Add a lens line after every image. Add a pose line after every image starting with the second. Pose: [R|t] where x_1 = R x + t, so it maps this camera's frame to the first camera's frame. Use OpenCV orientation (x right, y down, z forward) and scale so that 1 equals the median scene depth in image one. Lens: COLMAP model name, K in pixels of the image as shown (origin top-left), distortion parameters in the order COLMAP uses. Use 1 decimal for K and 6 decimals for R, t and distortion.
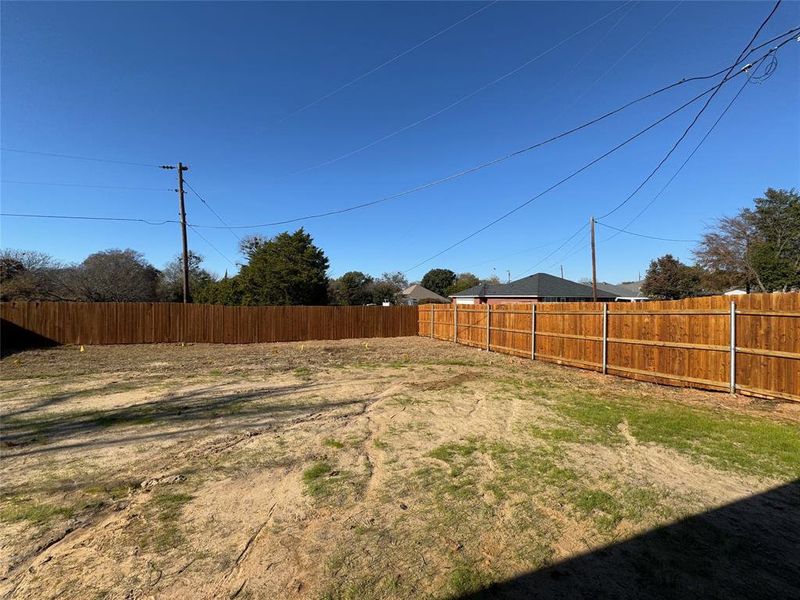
lens RADIAL K [[318.5, 0, 399.7], [0, 318.5, 296.2], [0, 0, 1]] dist [-0.004284, 0.000500]
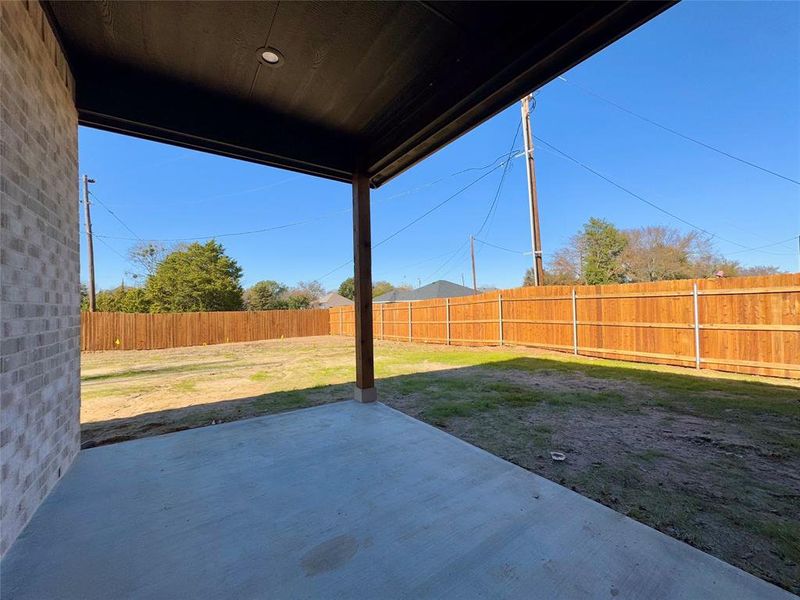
lens RADIAL K [[318.5, 0, 401.8], [0, 318.5, 300.6], [0, 0, 1]] dist [-0.004284, 0.000500]
pose [[0.966477, -0.024877, 0.255546, 0.017859], [0.028081, 0.999566, -0.008899, 0.016249], [-0.255214, 0.015777, 0.966756, -0.171791]]
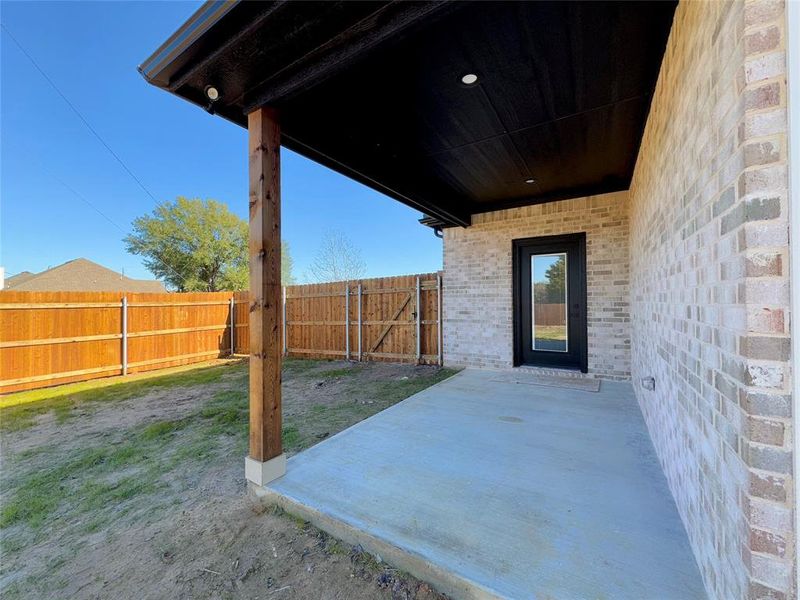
lens RADIAL K [[318.5, 0, 402.5], [0, 318.5, 301.7], [0, 0, 1]] dist [-0.004284, 0.000500]
pose [[-0.619935, -0.004090, 0.784643, -0.542854], [0.000199, 0.999986, 0.005370, -0.030097], [-0.784653, 0.003485, -0.619925, 1.132090]]
